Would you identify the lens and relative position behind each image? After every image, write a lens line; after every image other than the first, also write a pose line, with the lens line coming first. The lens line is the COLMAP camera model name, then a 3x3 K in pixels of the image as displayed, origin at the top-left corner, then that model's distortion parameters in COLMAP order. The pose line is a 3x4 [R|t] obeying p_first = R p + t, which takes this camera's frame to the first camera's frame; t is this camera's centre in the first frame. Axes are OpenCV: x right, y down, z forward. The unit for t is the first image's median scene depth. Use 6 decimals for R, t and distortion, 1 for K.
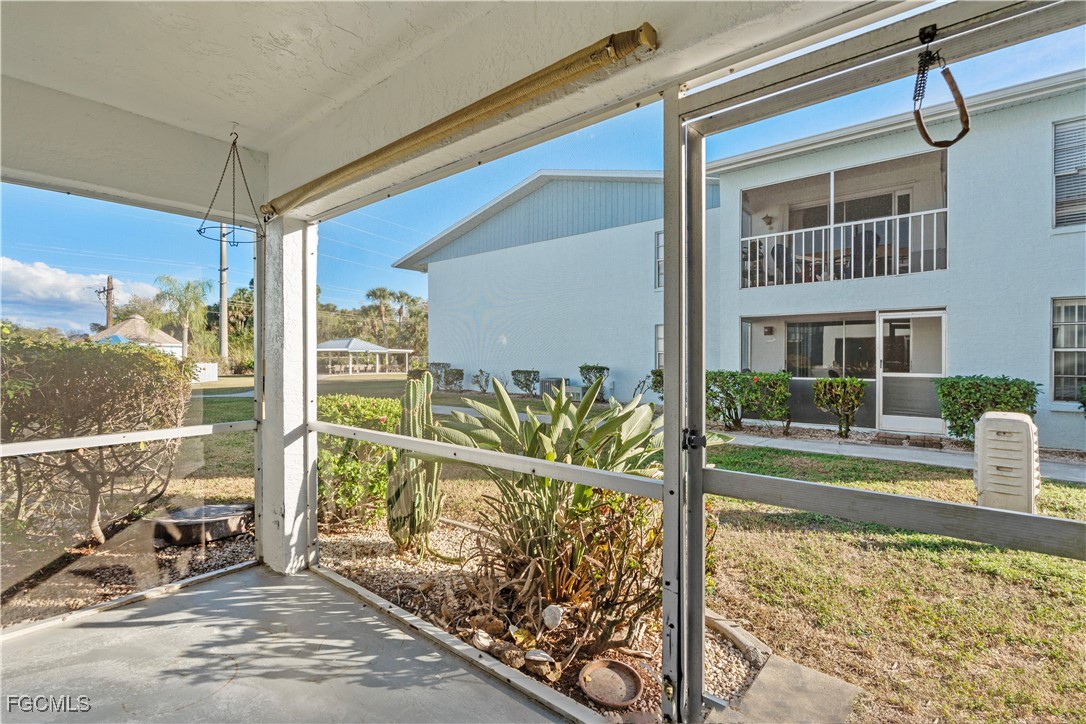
lens RADIAL K [[488.3, 0, 545.1], [0, 488.3, 354.4], [0, 0, 1]] dist [-0.001793, 0.000556]
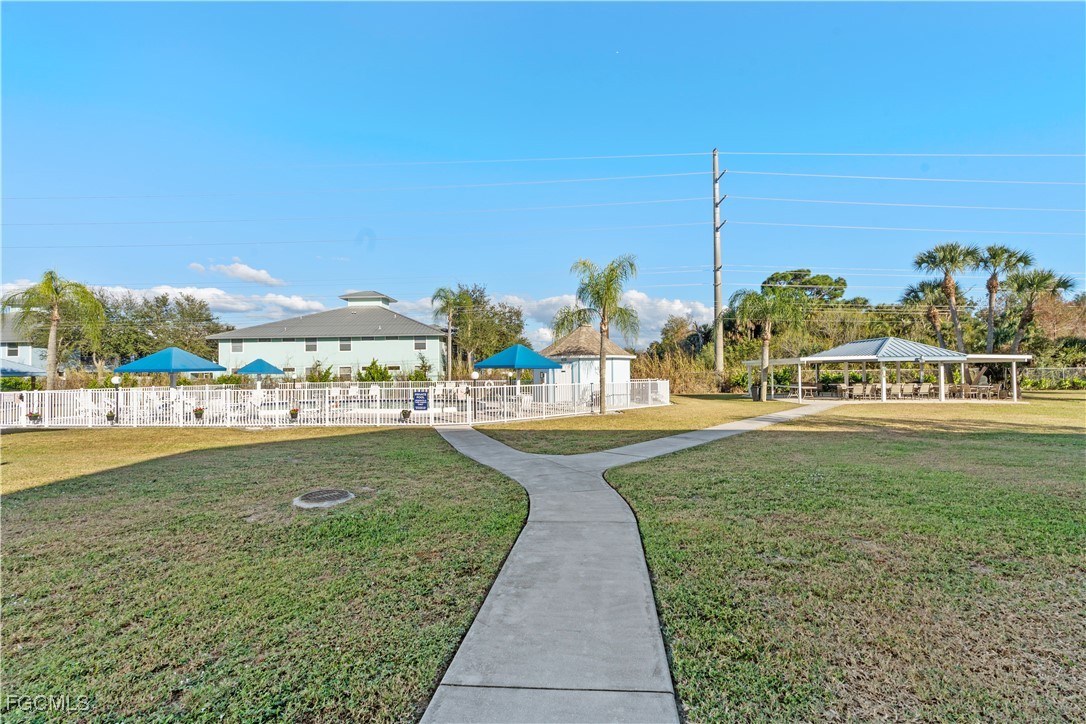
lens RADIAL K [[488.3, 0, 536.2], [0, 488.3, 363.8], [0, 0, 1]] dist [-0.001793, 0.000556]
pose [[0.525116, -0.017802, -0.850844, -0.117722], [0.013322, 0.999831, -0.012697, -0.000398], [0.850926, -0.004668, 0.525264, 0.329426]]
